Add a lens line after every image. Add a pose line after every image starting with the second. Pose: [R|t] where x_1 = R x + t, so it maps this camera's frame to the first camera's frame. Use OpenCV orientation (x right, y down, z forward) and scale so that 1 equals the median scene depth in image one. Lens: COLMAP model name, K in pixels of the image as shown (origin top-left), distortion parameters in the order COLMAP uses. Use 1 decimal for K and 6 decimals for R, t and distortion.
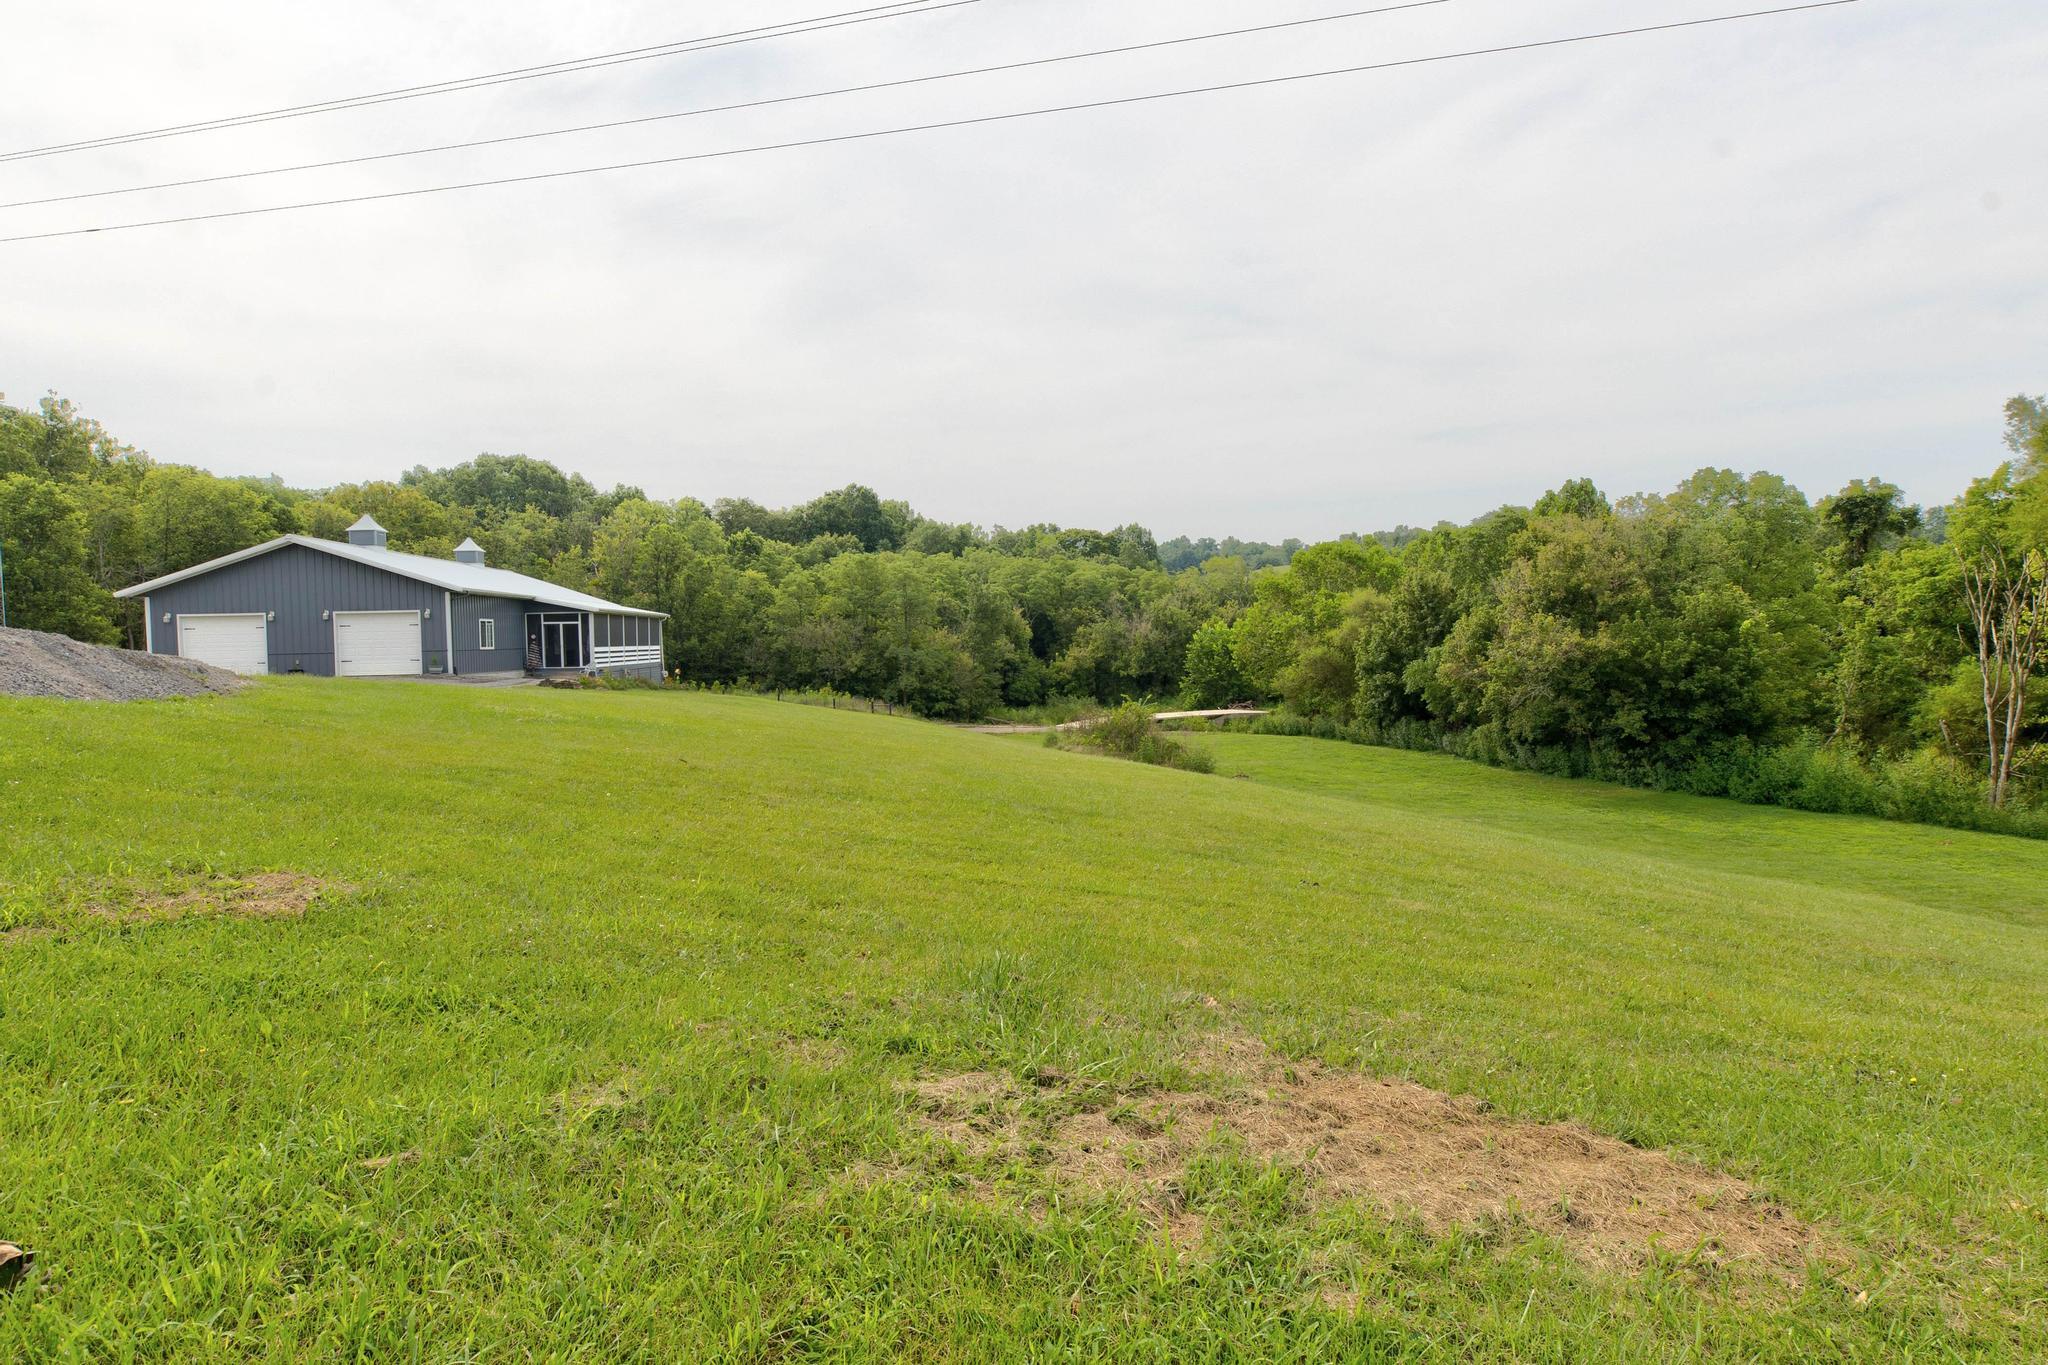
lens RADIAL K [[1227.2, 0, 1025.8], [0, 1227.2, 677.3], [0, 0, 1]] dist [0.015357, -0.000829]
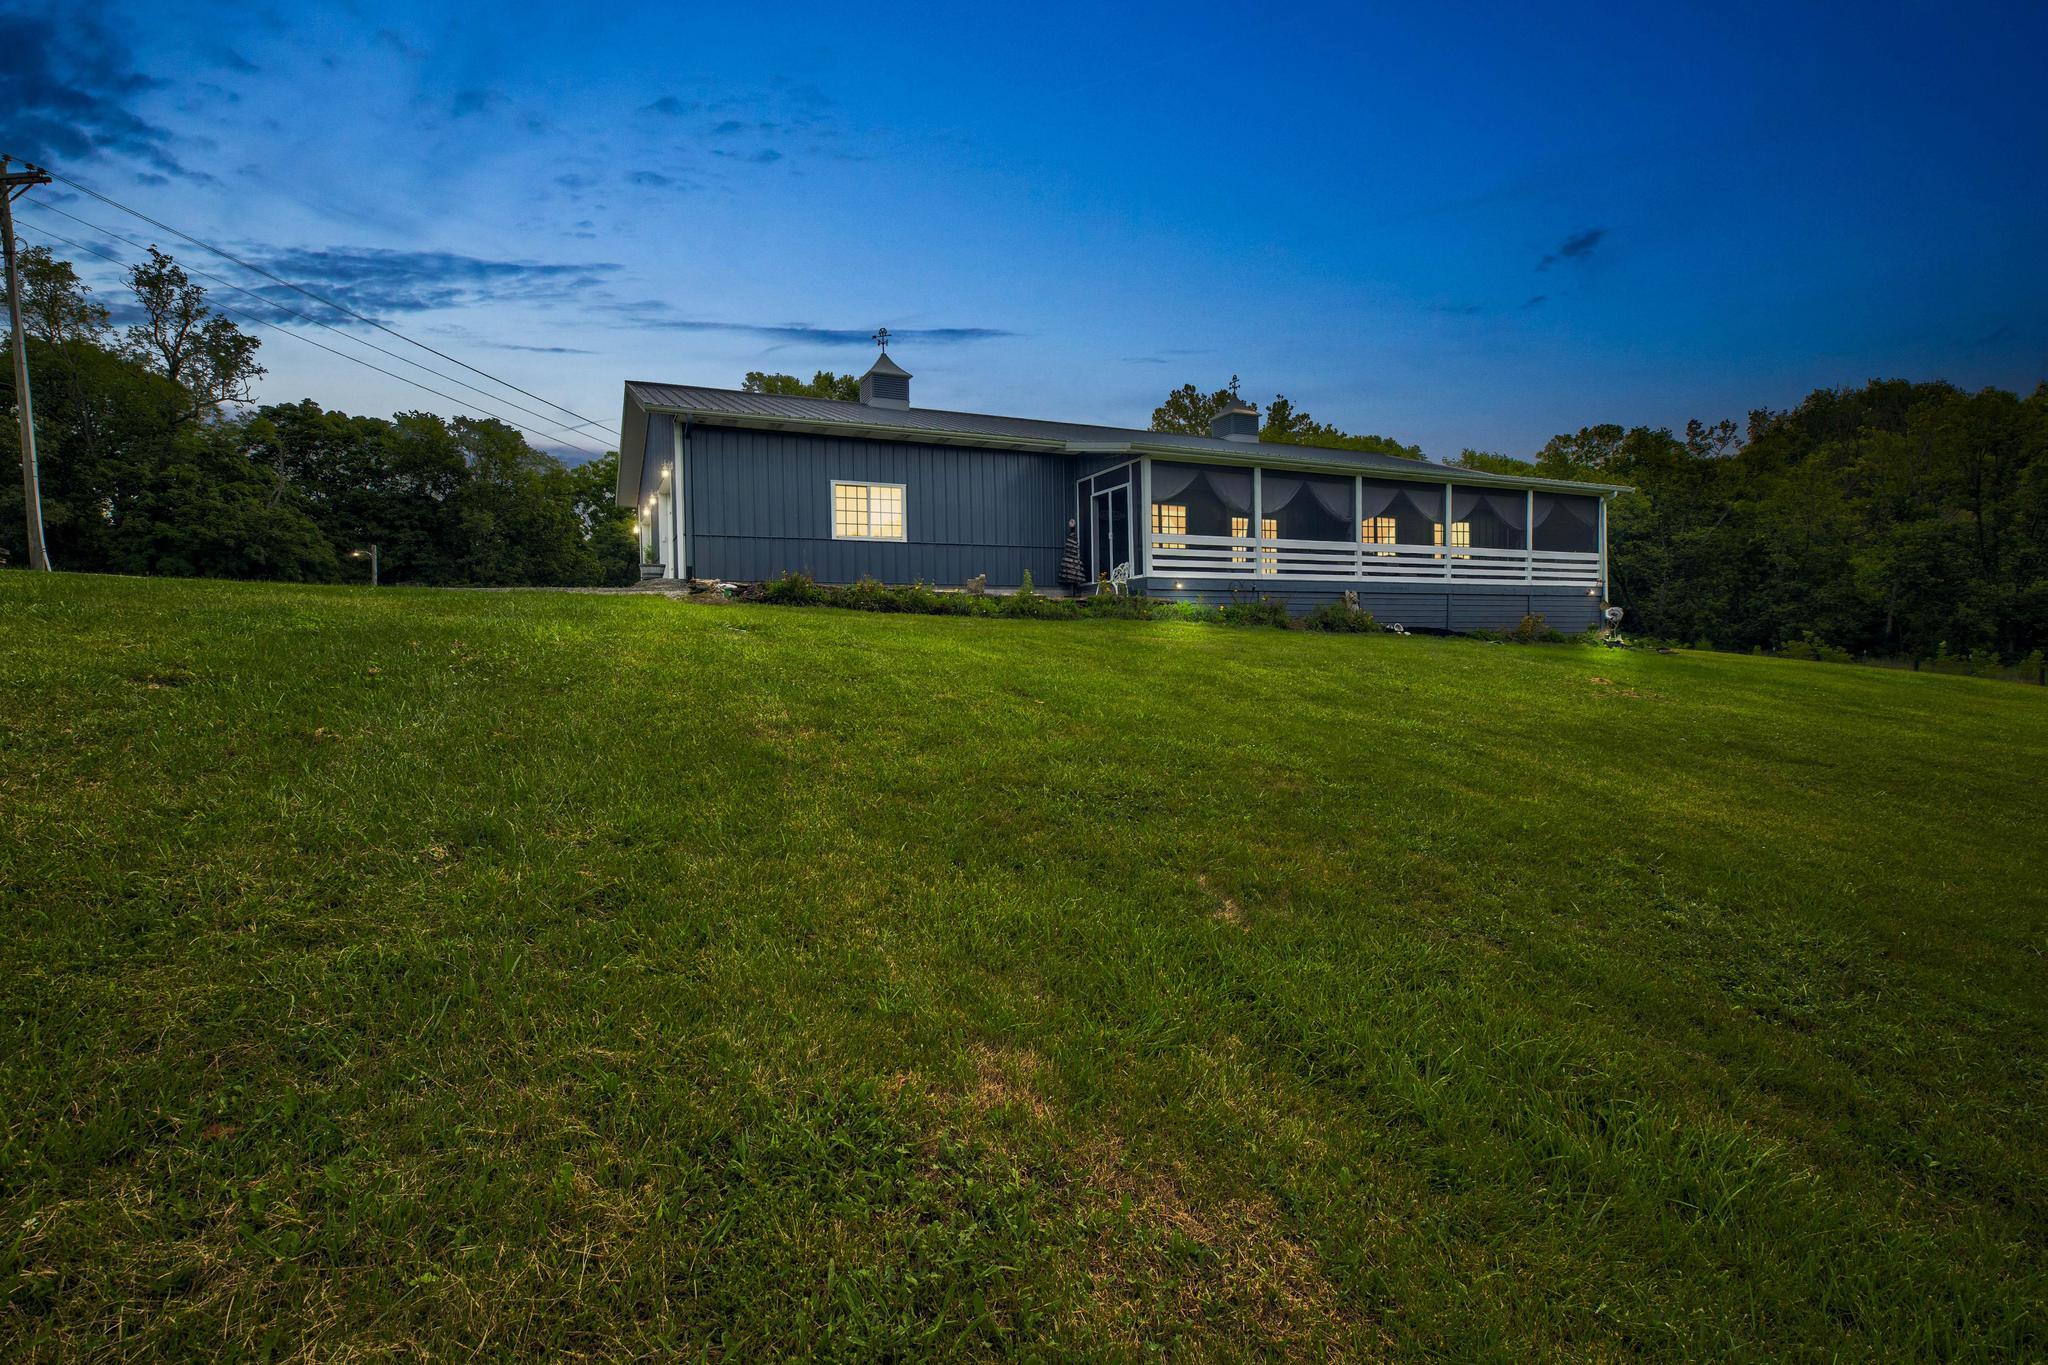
lens RADIAL K [[936.3, 0, 1019.4], [0, 936.3, 695.1], [0, 0, 1]] dist [0.003584, 0.000127]
pose [[0.336503, 0.057605, -0.939919, -0.017408], [-0.021319, 0.998337, 0.053553, 0.008583], [0.941441, 0.002017, 0.337172, 0.399718]]
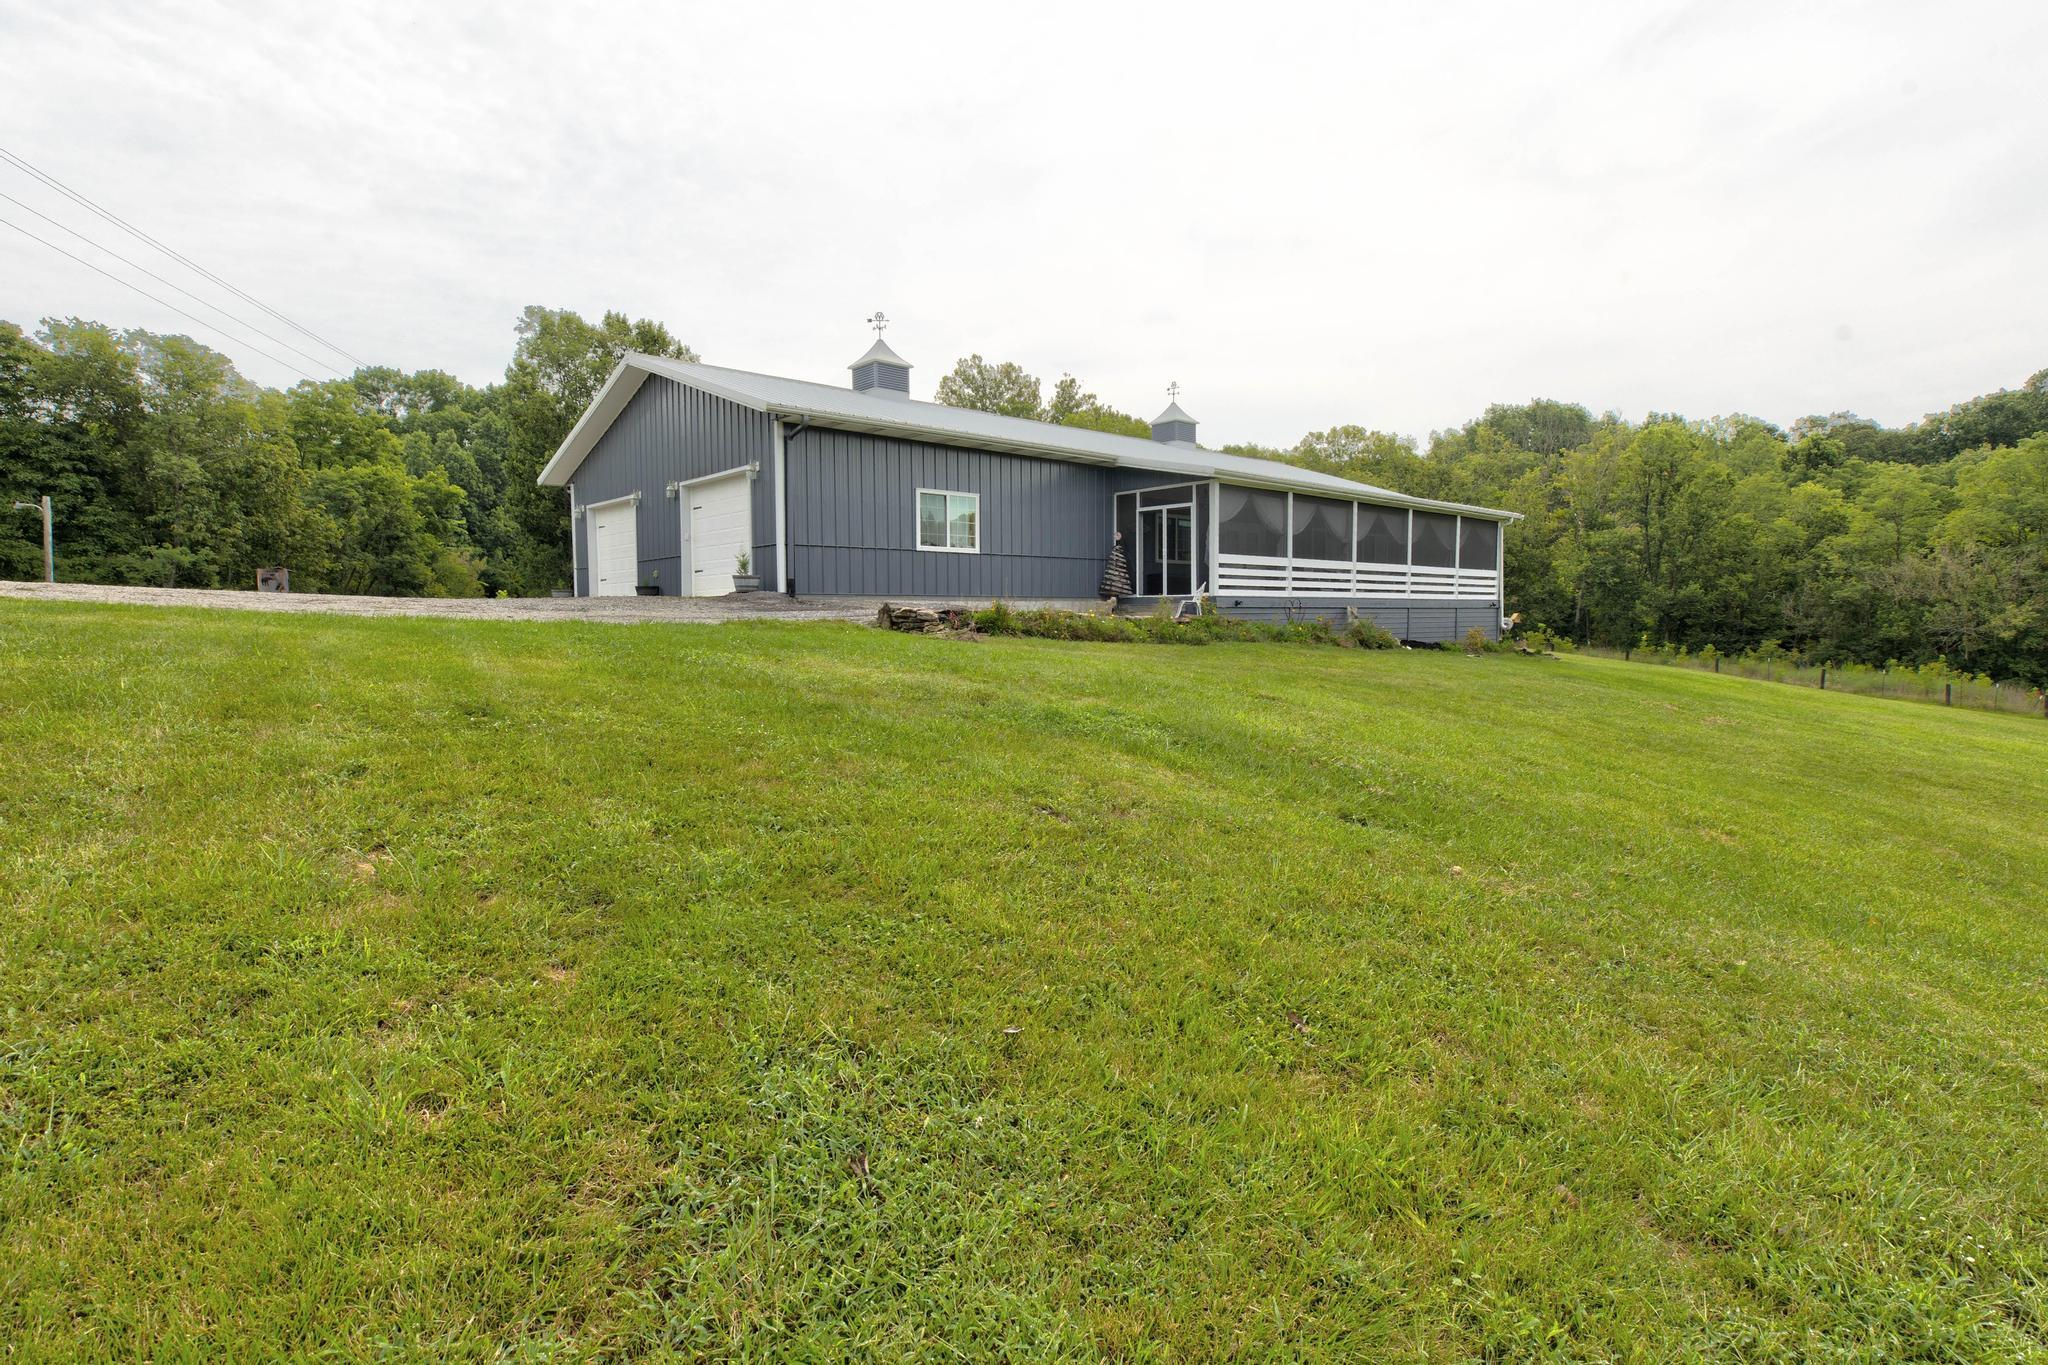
lens RADIAL K [[993.1, 0, 1007.9], [0, 993.1, 686.4], [0, 0, 1]] dist [0.003368, 0.001266]
pose [[0.593639, 0.073149, -0.801400, -0.041128], [-0.032463, 0.997226, 0.066977, 0.001765], [0.804076, -0.013745, 0.594367, 0.336207]]
